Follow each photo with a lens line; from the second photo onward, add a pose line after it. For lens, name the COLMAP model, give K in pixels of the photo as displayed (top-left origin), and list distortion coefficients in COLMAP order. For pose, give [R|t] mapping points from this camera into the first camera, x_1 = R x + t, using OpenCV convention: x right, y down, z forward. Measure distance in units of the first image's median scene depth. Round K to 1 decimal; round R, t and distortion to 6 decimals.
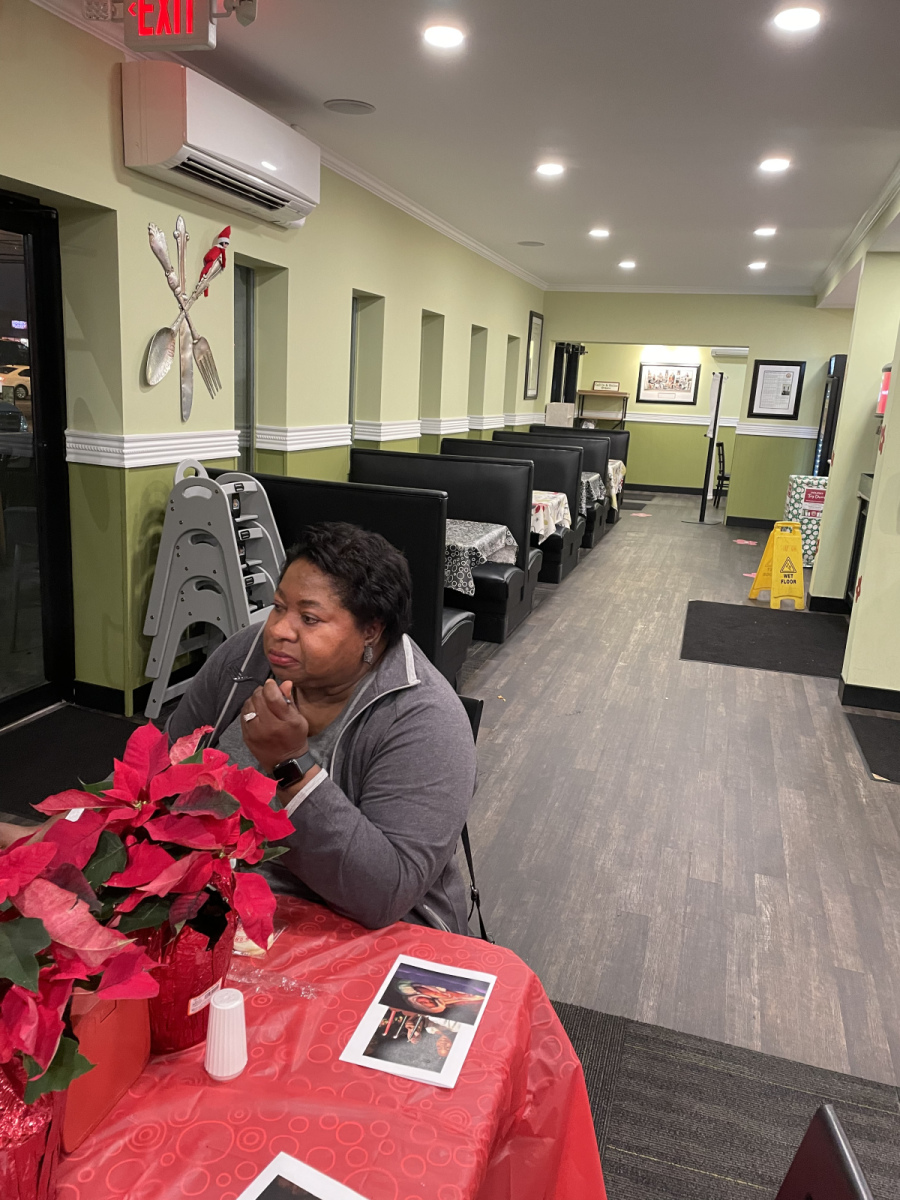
lens RADIAL K [[908.7, 0, 442.5], [0, 908.7, 606.5], [0, 0, 1]] dist [0.079573, -0.099213]
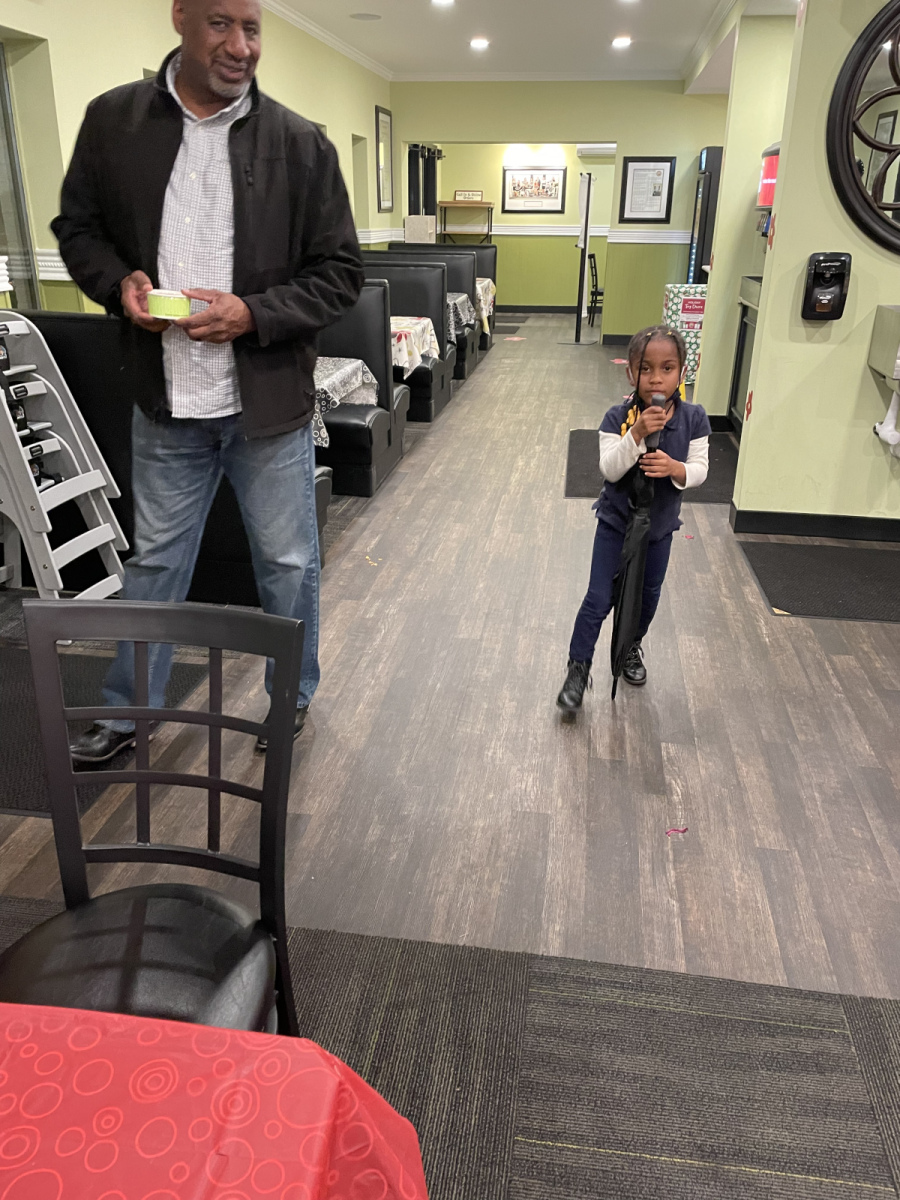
lens RADIAL K [[908.7, 0, 458.5], [0, 908.7, 595.9], [0, 0, 1]] dist [0.079573, -0.099213]
pose [[0.986527, -0.099792, 0.129639, 0.031598], [0.077280, 0.982692, 0.168355, -0.009356], [-0.144196, -0.156069, 0.977164, 0.128354]]
